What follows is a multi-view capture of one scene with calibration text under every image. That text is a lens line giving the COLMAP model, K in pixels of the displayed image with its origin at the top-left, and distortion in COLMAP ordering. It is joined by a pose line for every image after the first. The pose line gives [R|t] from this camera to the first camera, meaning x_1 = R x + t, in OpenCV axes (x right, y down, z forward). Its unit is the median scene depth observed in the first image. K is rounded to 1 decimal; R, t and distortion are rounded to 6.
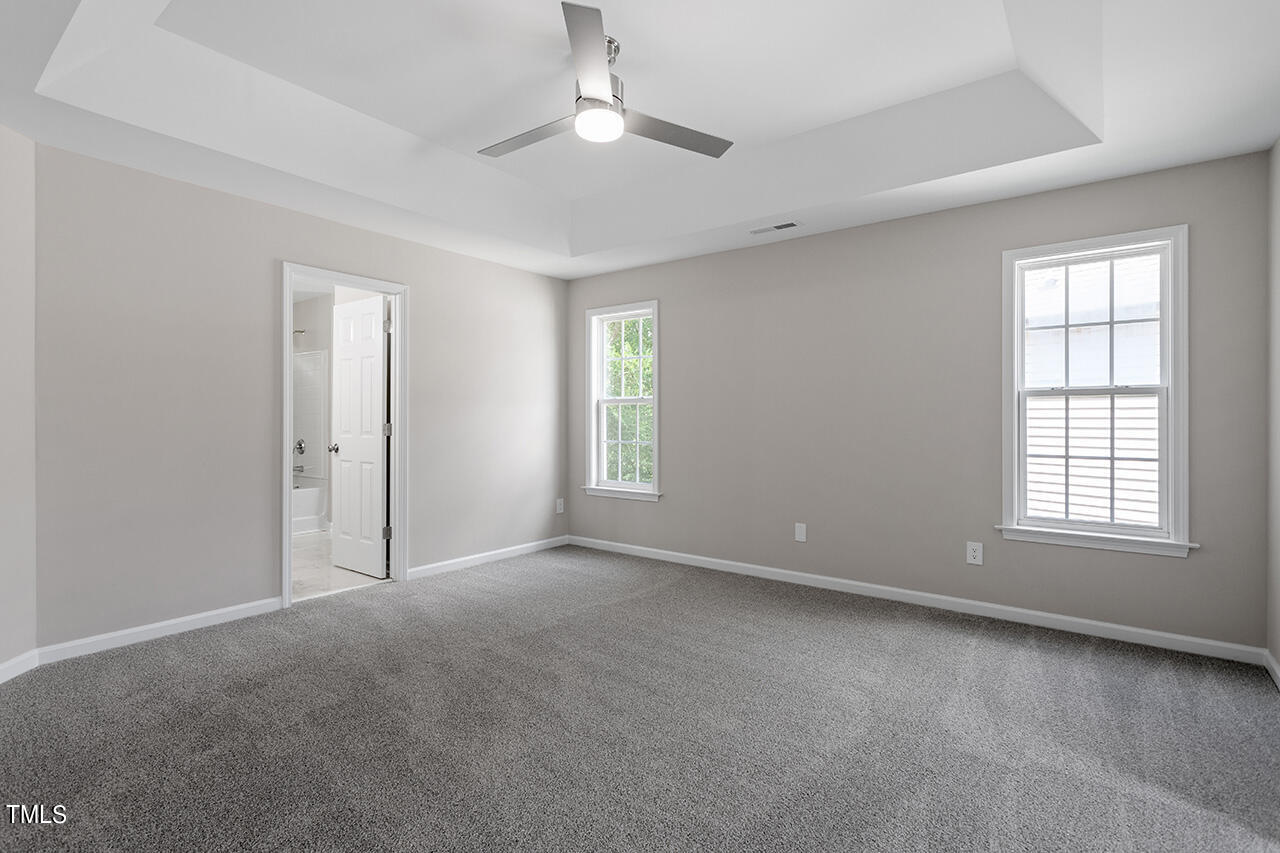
lens RADIAL K [[610.1, 0, 640.9], [0, 610.1, 413.4], [0, 0, 1]] dist [-0.000739, 0.000103]
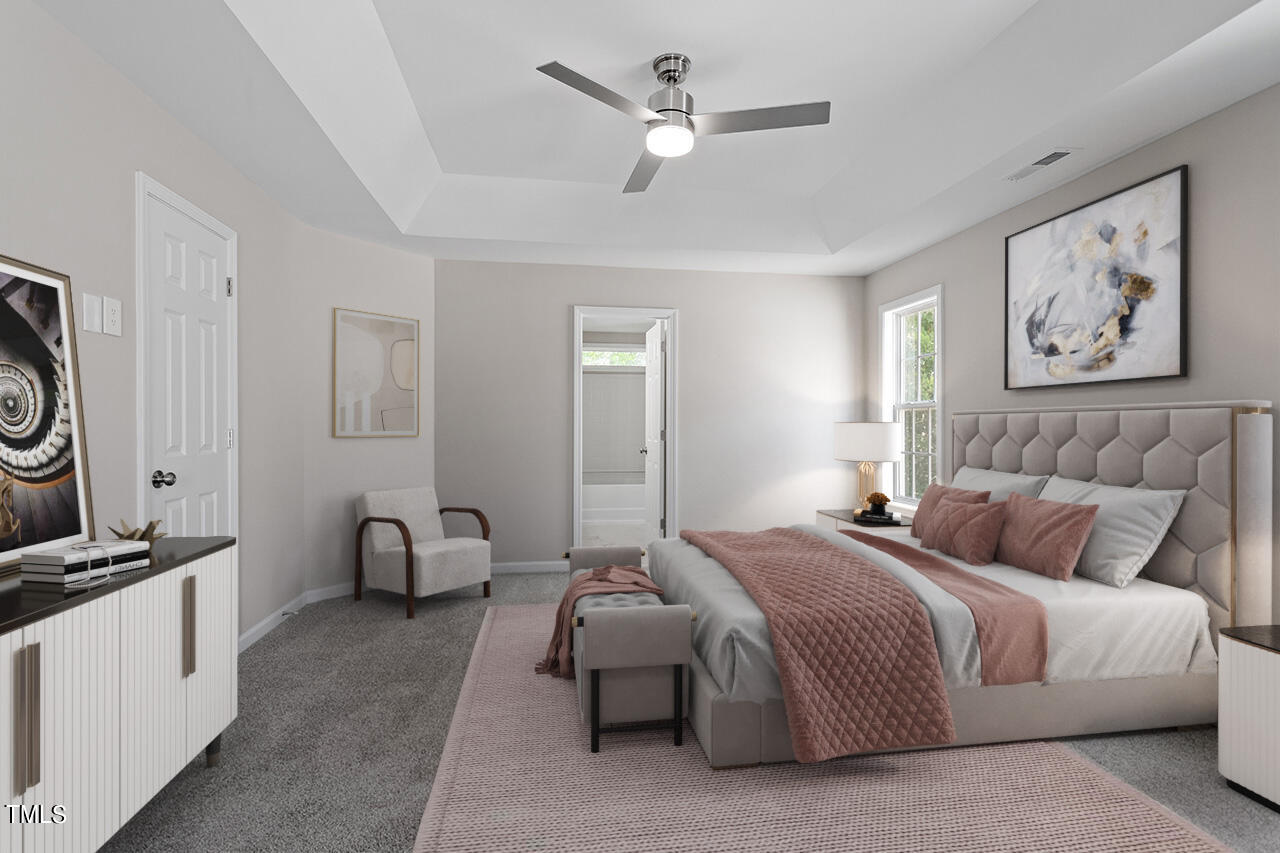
lens RADIAL K [[610.1, 0, 640.9], [0, 610.1, 413.4], [0, 0, 1]] dist [-0.000739, 0.000103]
pose [[0.707142, -0.010776, -0.706990, 0.321699], [0.001923, 0.999909, -0.013317, 0.000967], [0.707069, 0.008057, 0.707099, 0.123252]]
